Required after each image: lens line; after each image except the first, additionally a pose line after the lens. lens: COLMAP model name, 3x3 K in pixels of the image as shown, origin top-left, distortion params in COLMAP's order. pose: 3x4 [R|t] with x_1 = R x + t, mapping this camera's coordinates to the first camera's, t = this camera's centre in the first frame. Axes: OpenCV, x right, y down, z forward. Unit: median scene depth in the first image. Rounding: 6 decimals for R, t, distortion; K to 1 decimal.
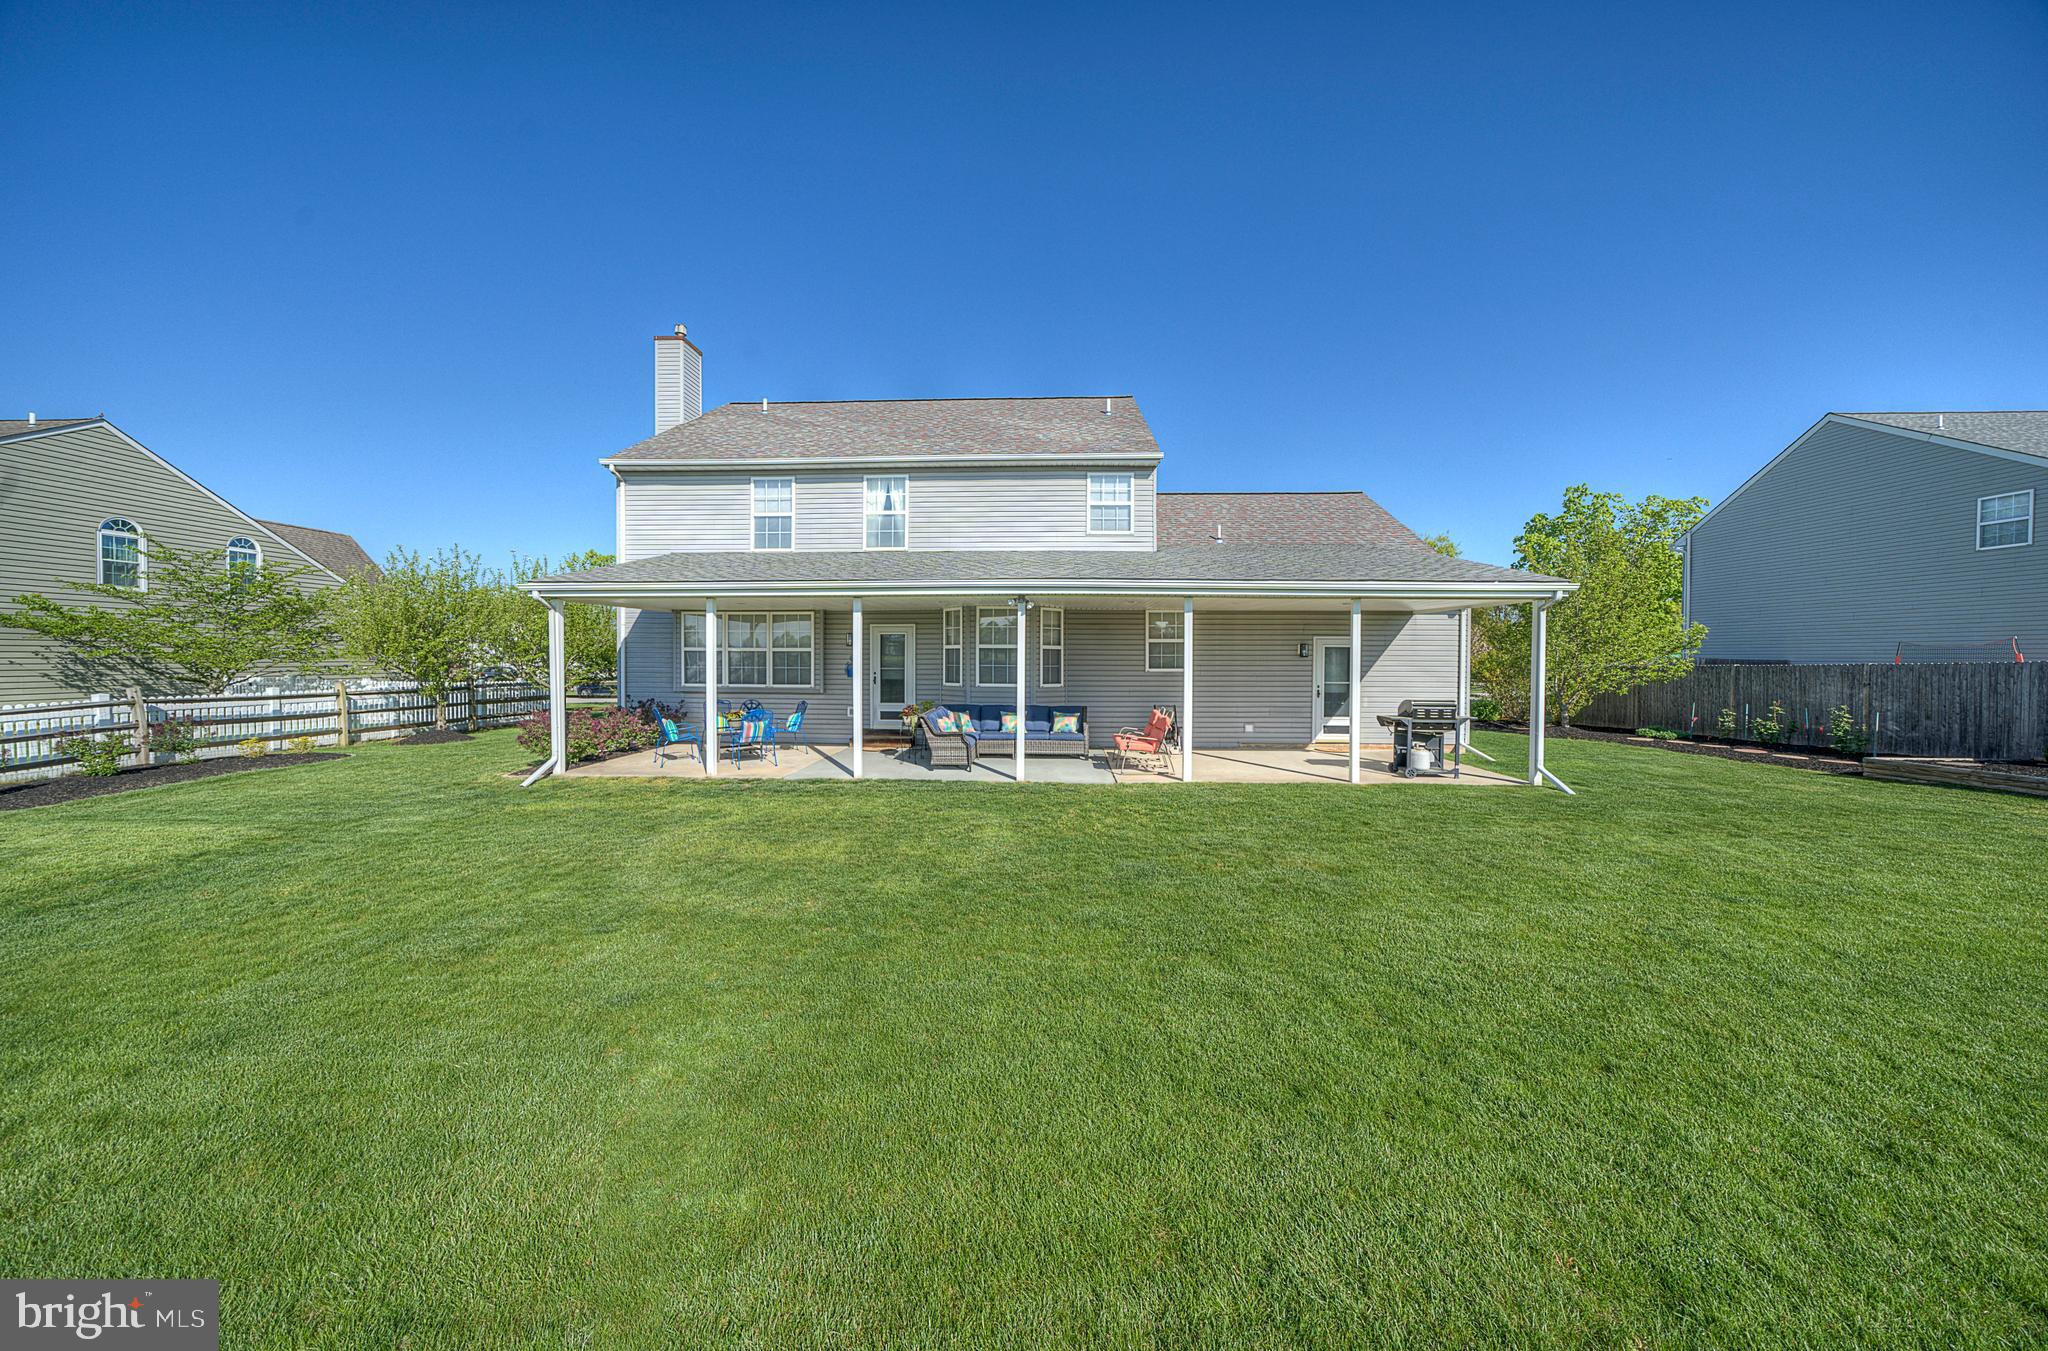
lens RADIAL K [[703.5, 0, 1029.8], [0, 703.5, 663.6], [0, 0, 1]] dist [0.001150, 0.000189]
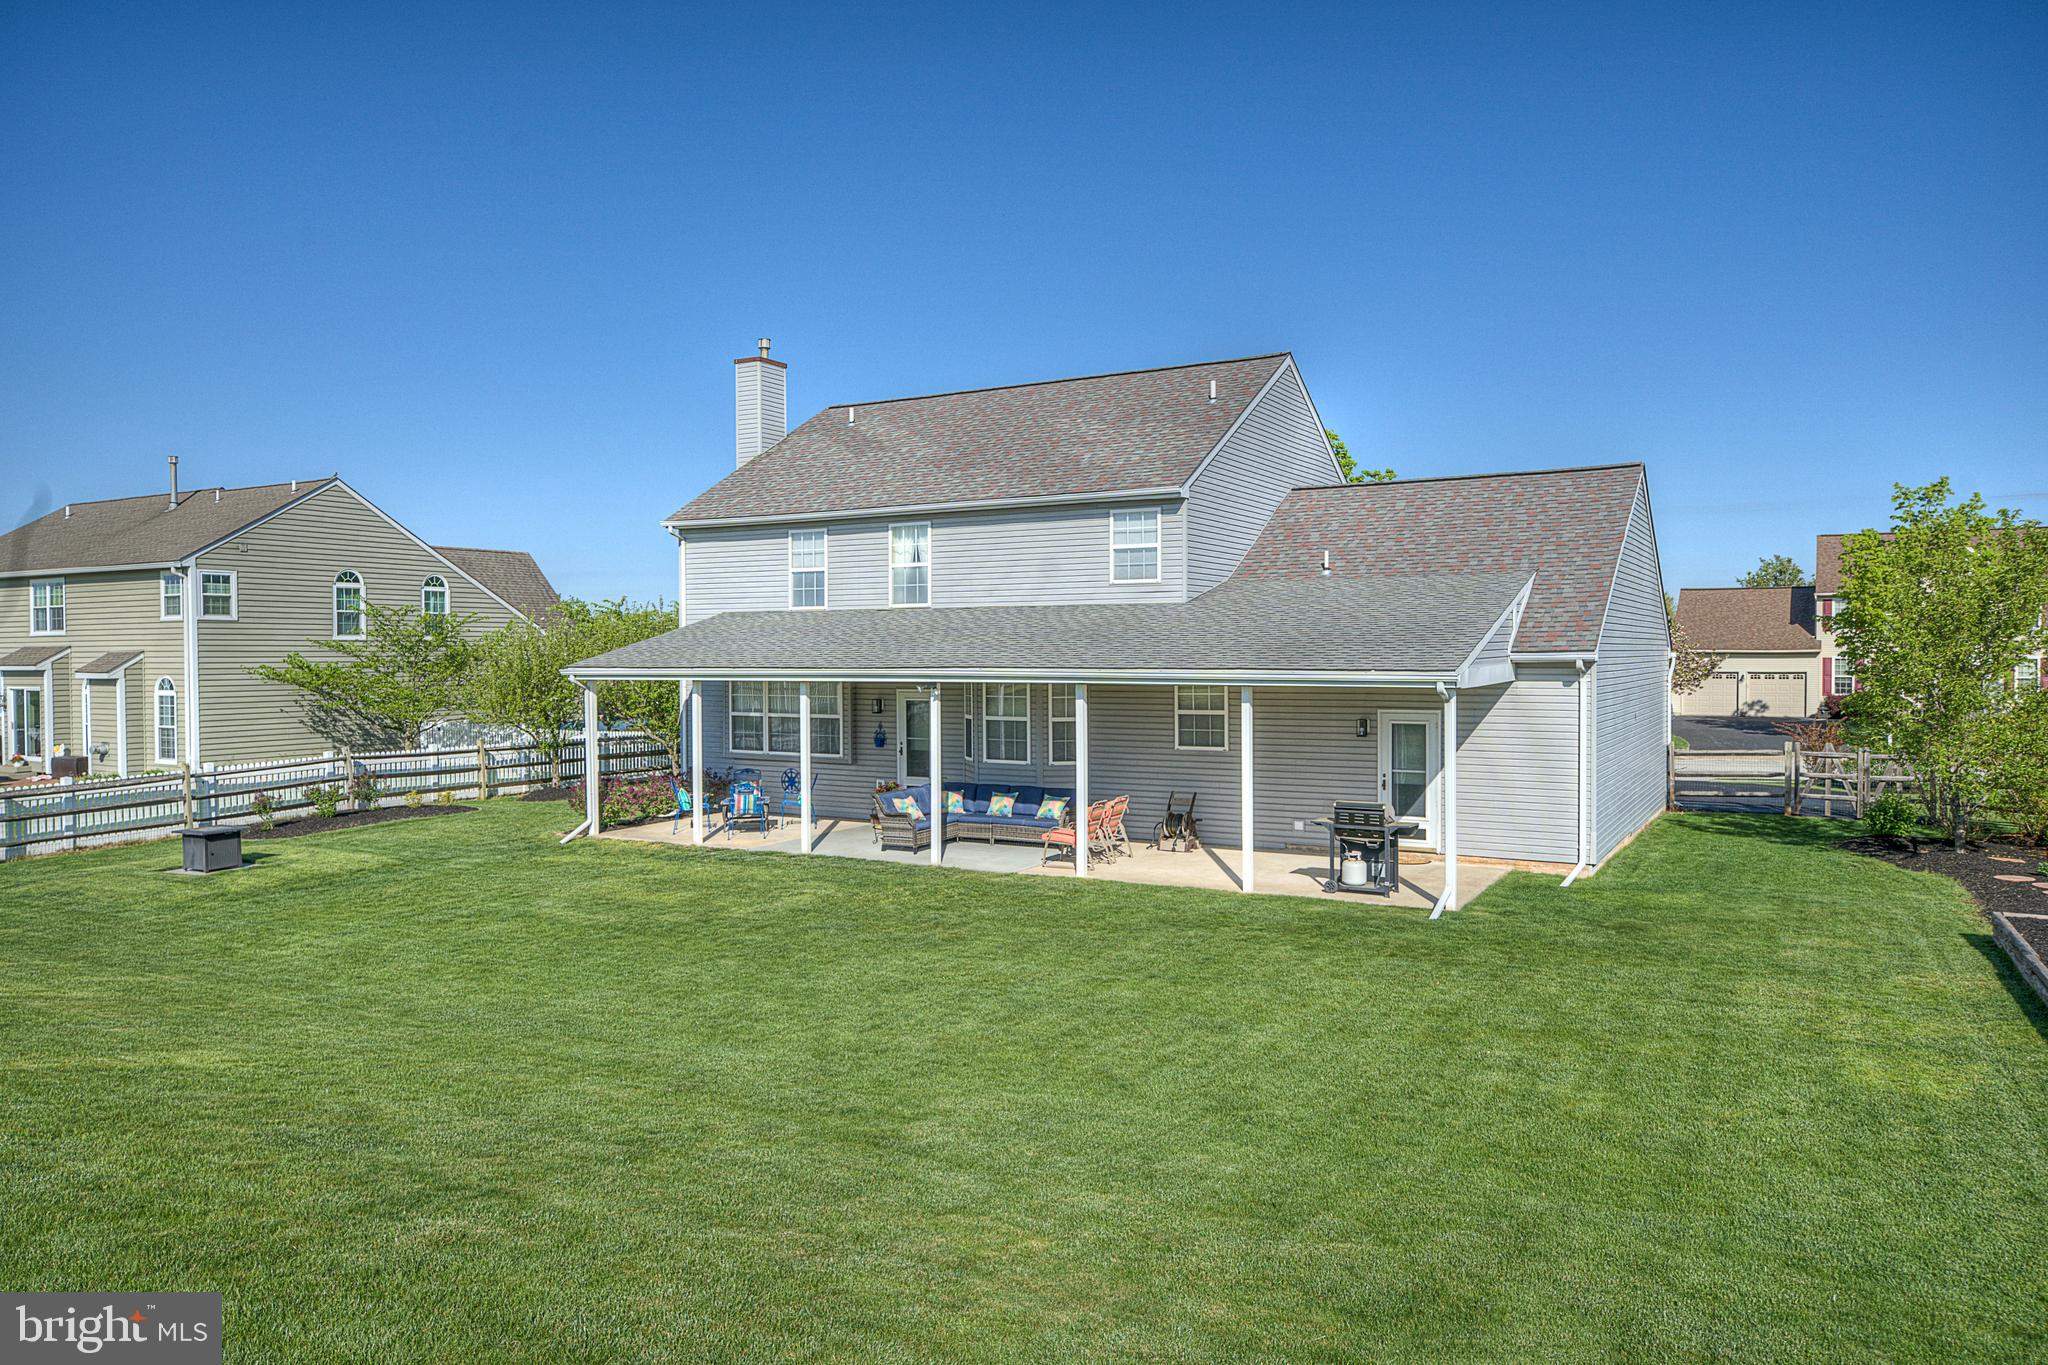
lens RADIAL K [[1376.0, 0, 1024.0], [0, 1376.0, 682.5], [0, 0, 1]] dist [-0.001865, -0.048290]
pose [[0.891754, 0.002820, -0.452512, 0.734572], [0.003021, 0.999921, 0.012185, -0.087387], [0.452511, -0.012233, 0.891675, -0.505502]]
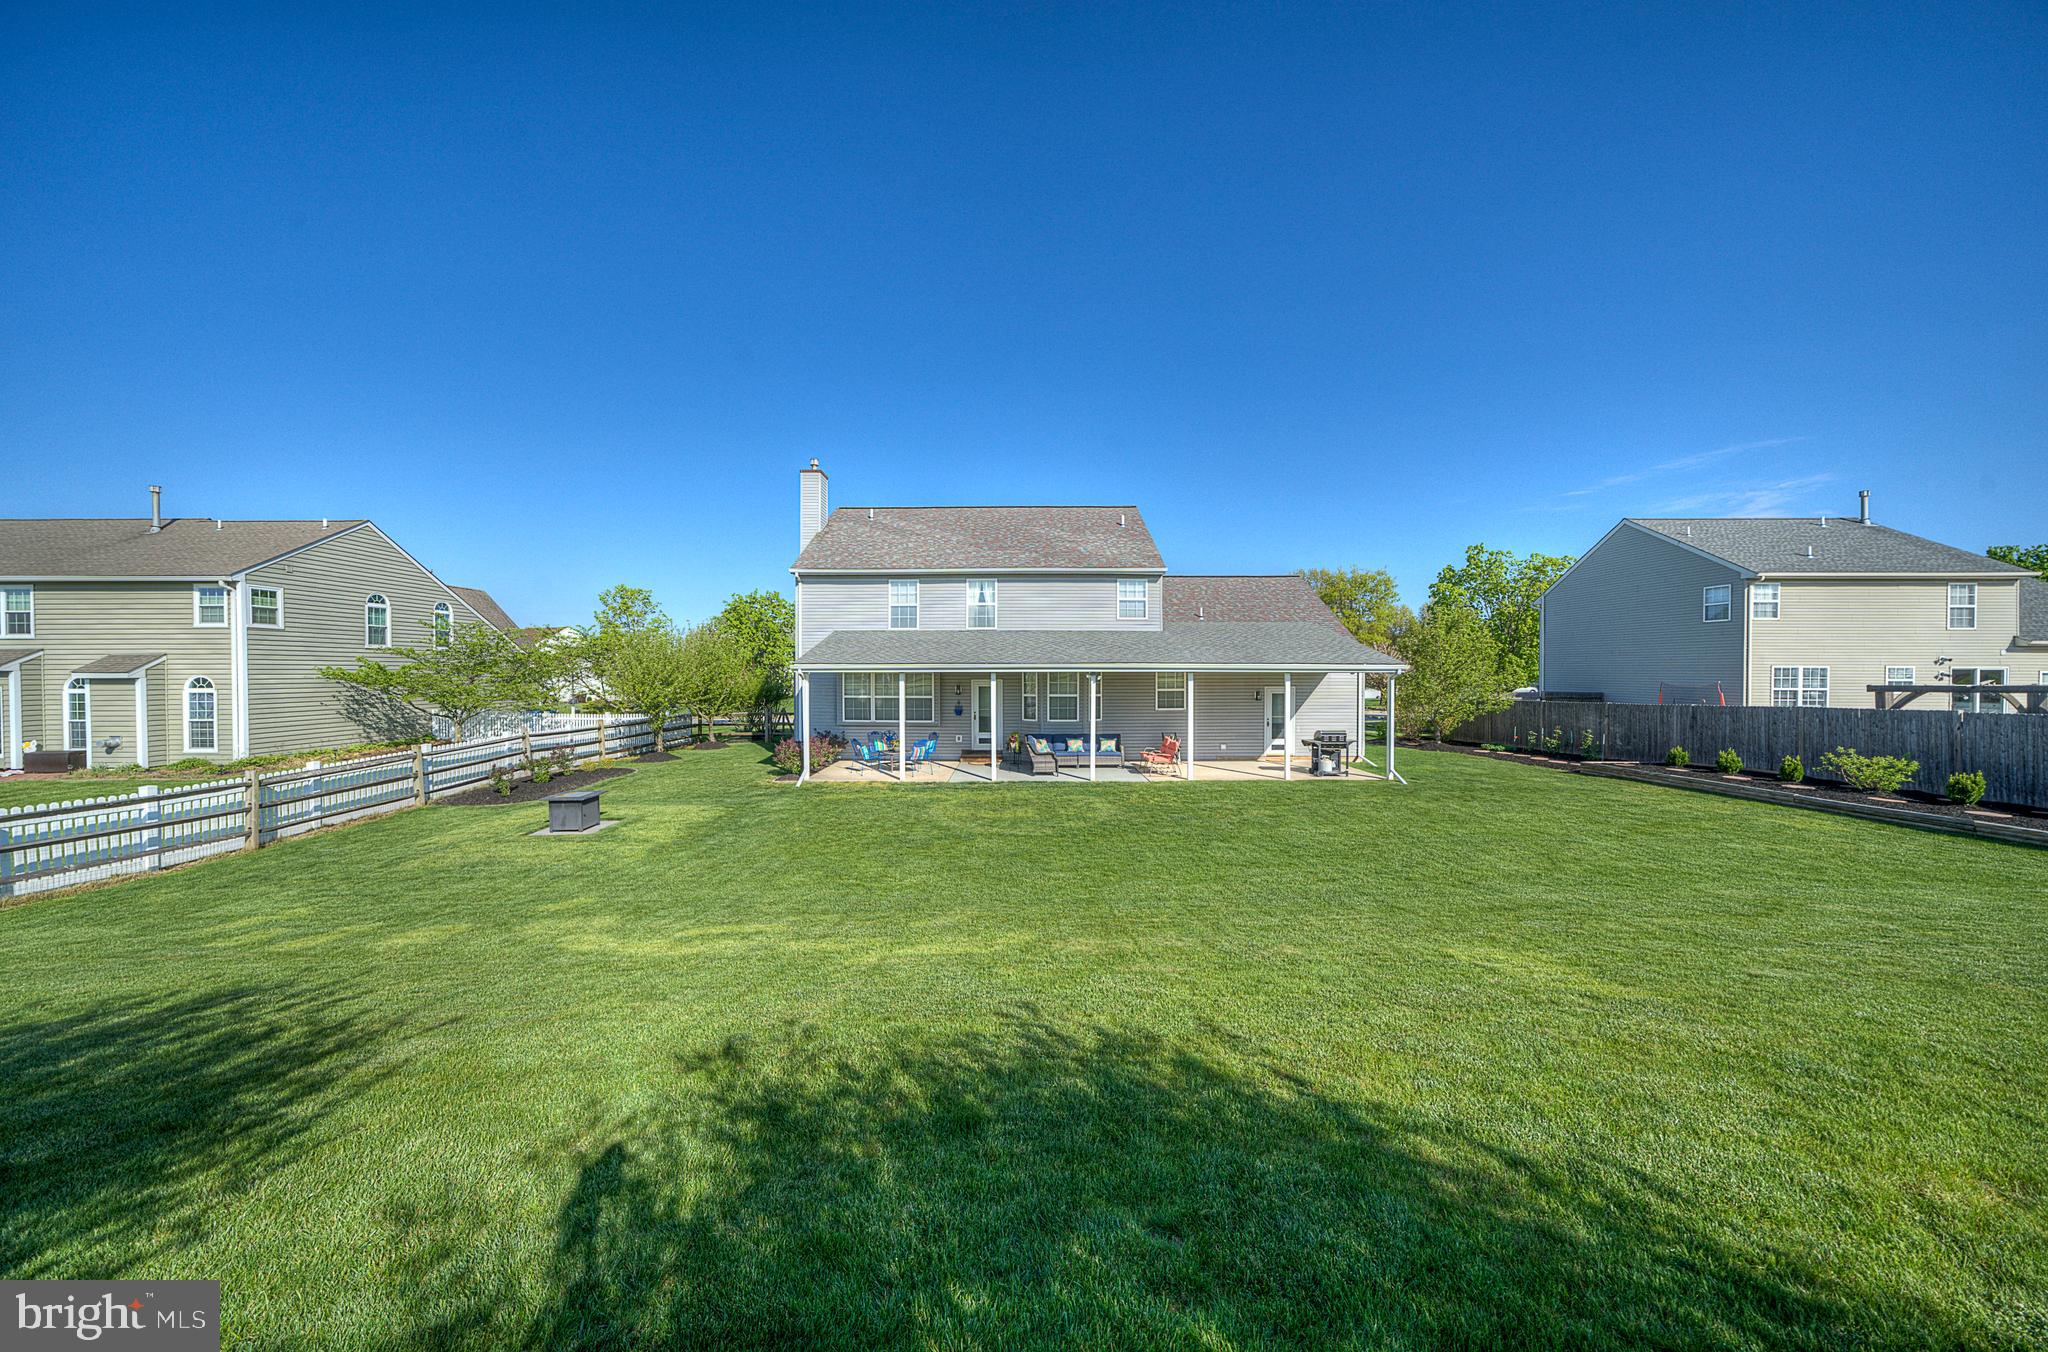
lens RADIAL K [[710.8, 0, 1014.9], [0, 710.8, 677.3], [0, 0, 1]] dist [-0.010425, 0.000019]
pose [[0.999309, -0.004718, 0.036855, -0.195387], [0.004653, 0.999987, 0.001848, -0.063817], [-0.036864, -0.001676, 0.999319, -0.519188]]
